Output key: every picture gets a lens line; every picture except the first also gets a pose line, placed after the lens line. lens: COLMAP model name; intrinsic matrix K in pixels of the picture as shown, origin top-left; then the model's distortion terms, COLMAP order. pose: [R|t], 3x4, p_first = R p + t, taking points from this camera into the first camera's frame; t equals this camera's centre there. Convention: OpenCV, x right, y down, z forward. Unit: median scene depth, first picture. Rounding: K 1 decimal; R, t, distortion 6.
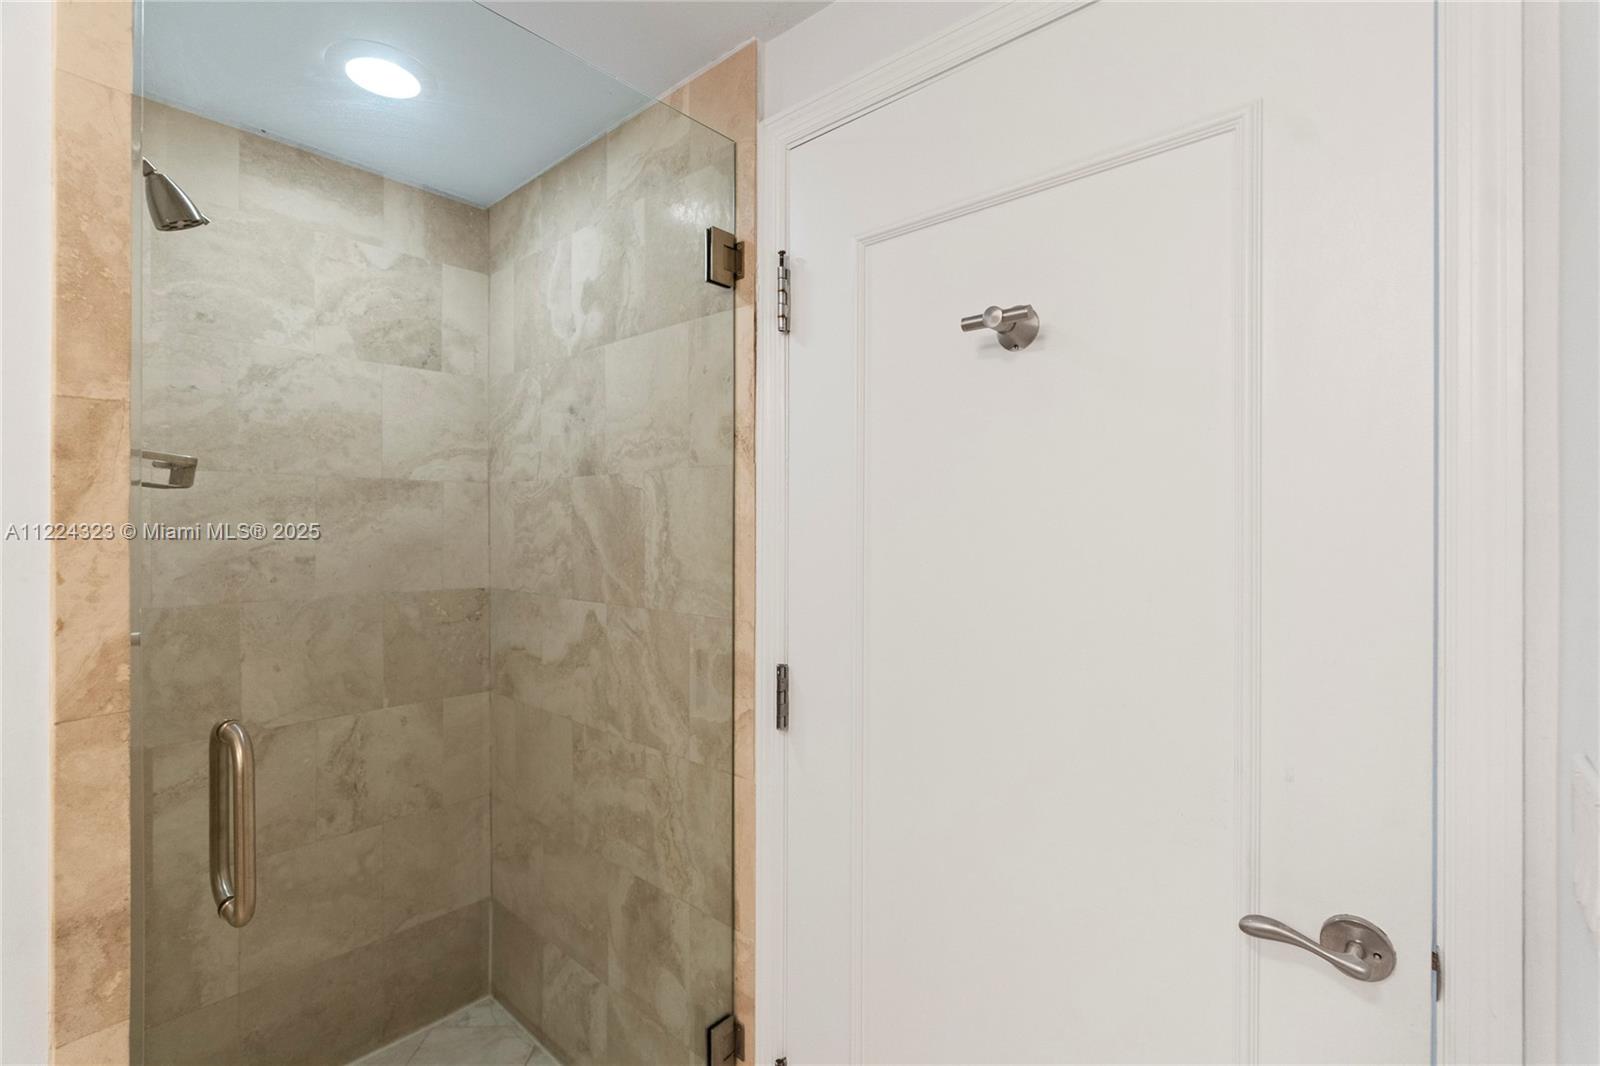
lens RADIAL K [[720.2, 0, 800.2], [0, 720.2, 530.1], [0, 0, 1]] dist [-0.005900, 0.000767]
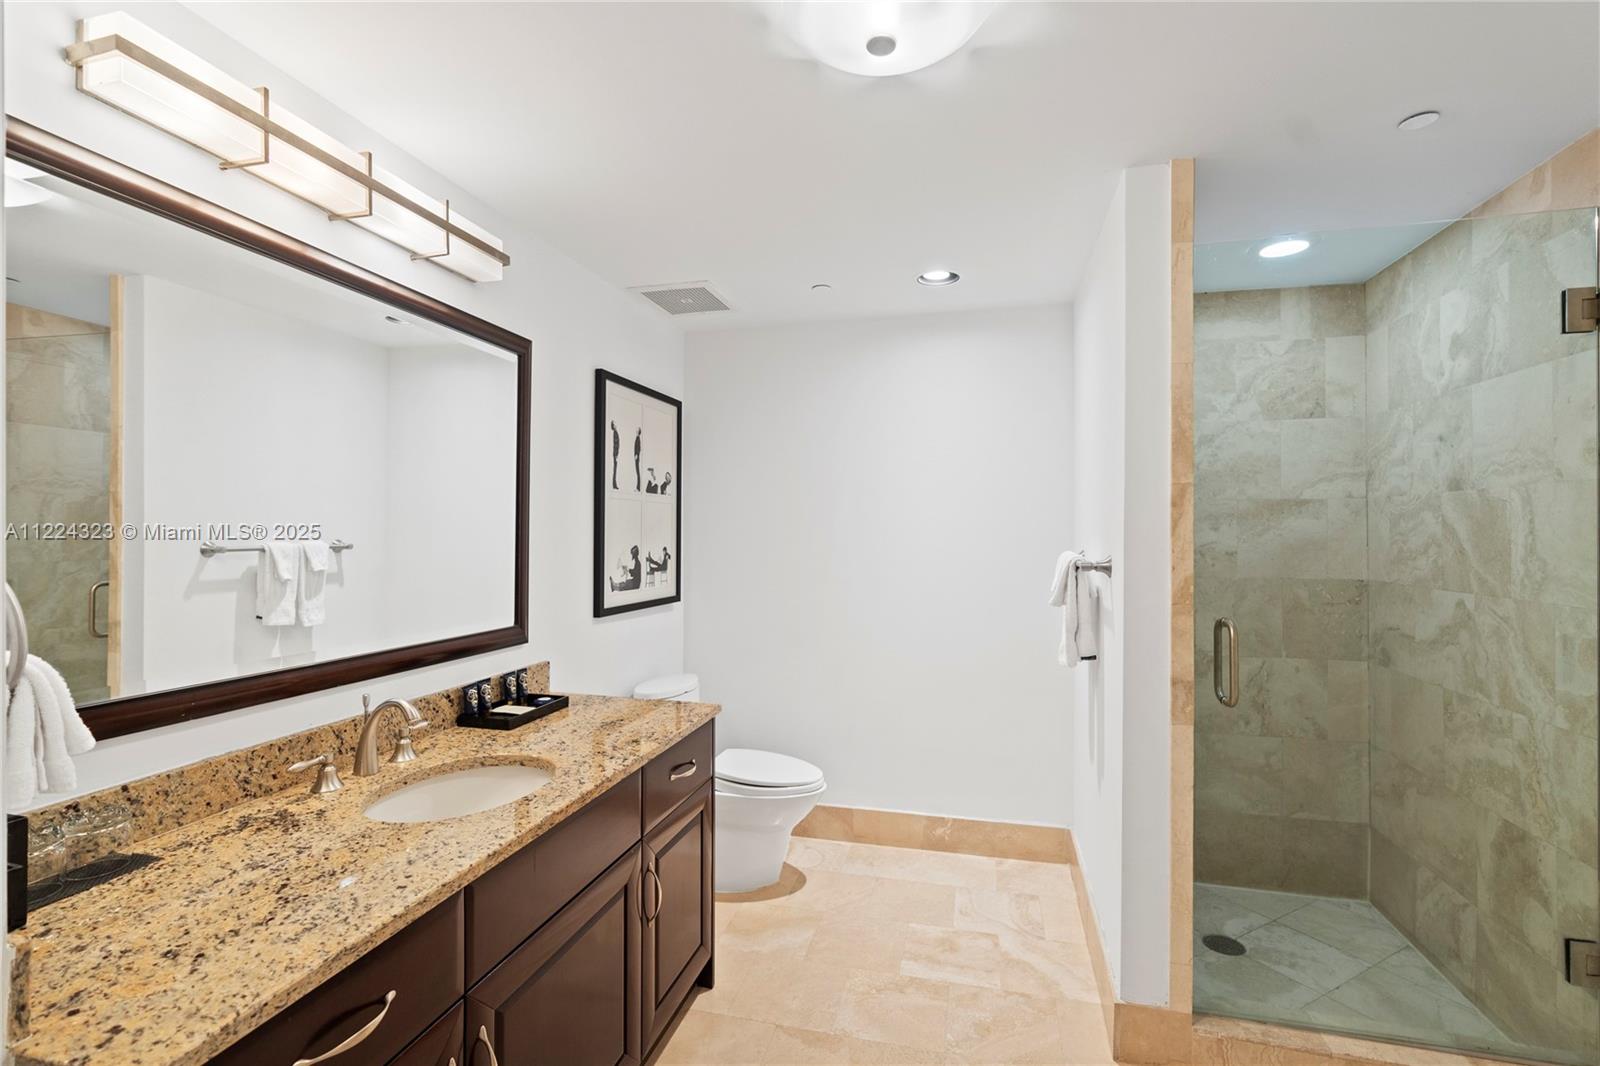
lens RADIAL K [[719.5, 0, 803.5], [0, 719.5, 527.0], [0, 0, 1]] dist [-0.008359, 0.001220]
pose [[0.463712, -0.008649, -0.885944, 0.270218], [-0.003436, 0.999927, -0.011560, 0.004846], [0.885980, 0.008405, 0.463648, -0.559564]]
